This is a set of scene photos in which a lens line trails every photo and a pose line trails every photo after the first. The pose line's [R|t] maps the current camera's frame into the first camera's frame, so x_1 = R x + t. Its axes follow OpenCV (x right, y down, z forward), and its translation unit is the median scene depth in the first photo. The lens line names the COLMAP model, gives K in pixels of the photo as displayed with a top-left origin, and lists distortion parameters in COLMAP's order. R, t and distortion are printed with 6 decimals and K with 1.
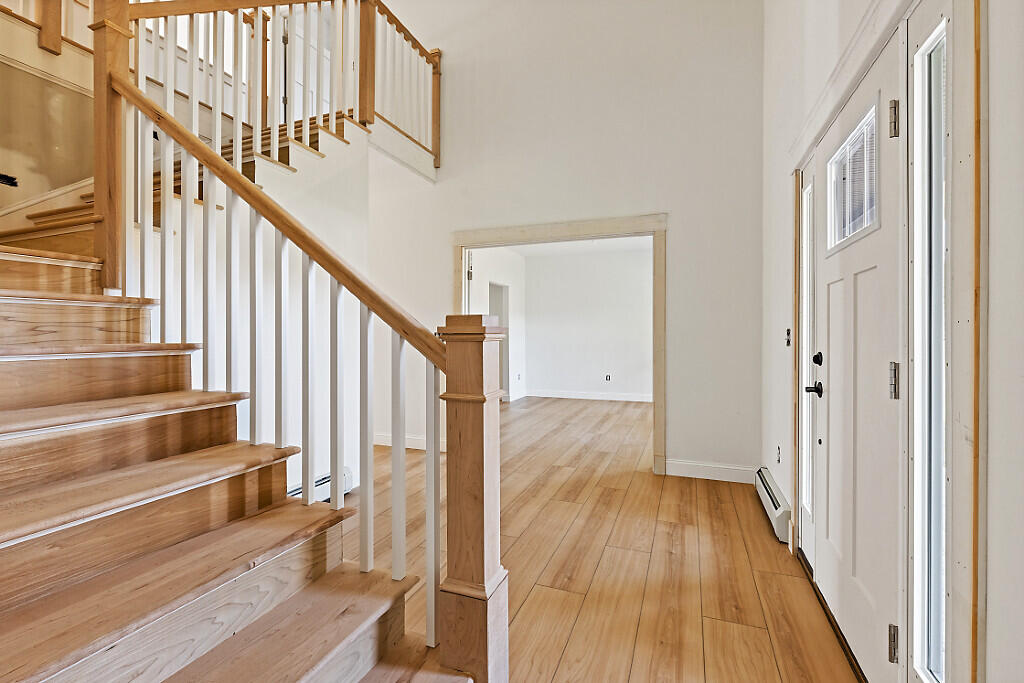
lens RADIAL K [[463.8, 0, 509.5], [0, 463.8, 337.5], [0, 0, 1]] dist [0.003762, -0.001864]
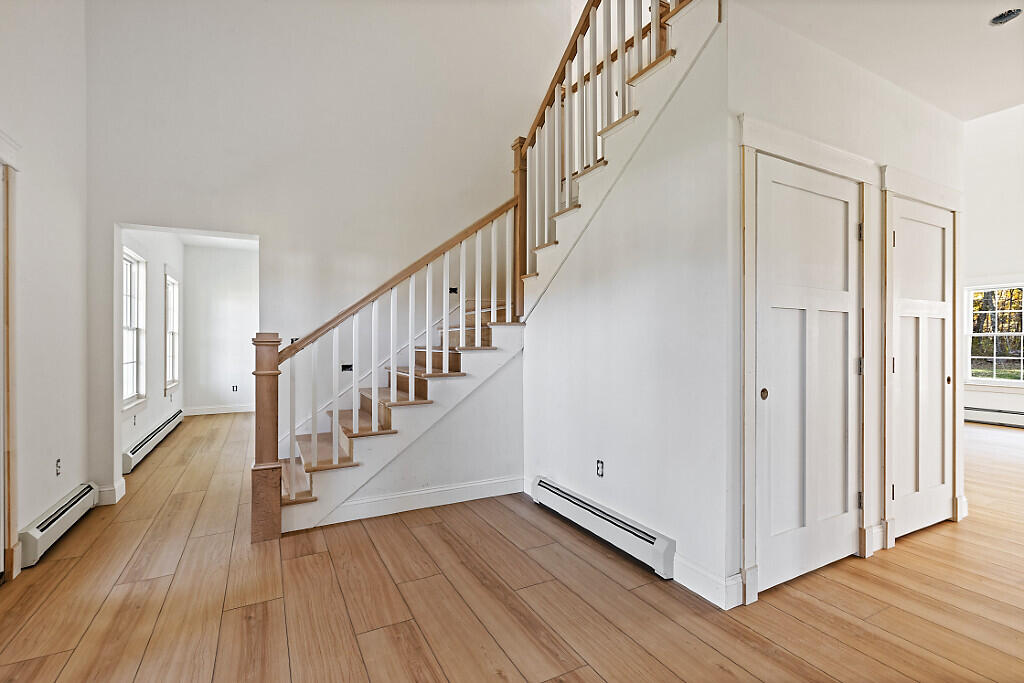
lens RADIAL K [[463.8, 0, 504.3], [0, 463.8, 342.3], [0, 0, 1]] dist [0.003762, -0.001864]
pose [[-0.661429, -0.003456, -0.750000, 0.462645], [-0.007306, 0.999972, 0.001835, -0.011899], [0.749972, 0.006693, -0.661435, 1.903064]]
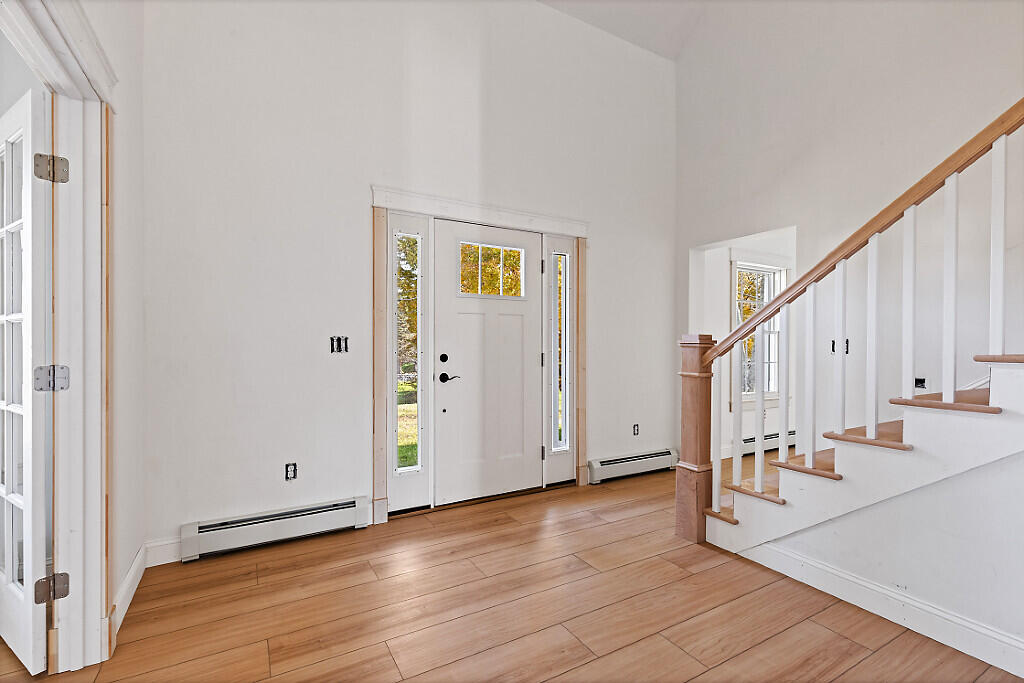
lens RADIAL K [[463.8, 0, 503.1], [0, 463.8, 339.9], [0, 0, 1]] dist [0.003762, -0.001864]
pose [[-0.768477, -0.002004, 0.639875, -0.443767], [-0.002003, 0.999998, 0.000726, -0.015388], [-0.639875, -0.000723, -0.768479, 1.895016]]
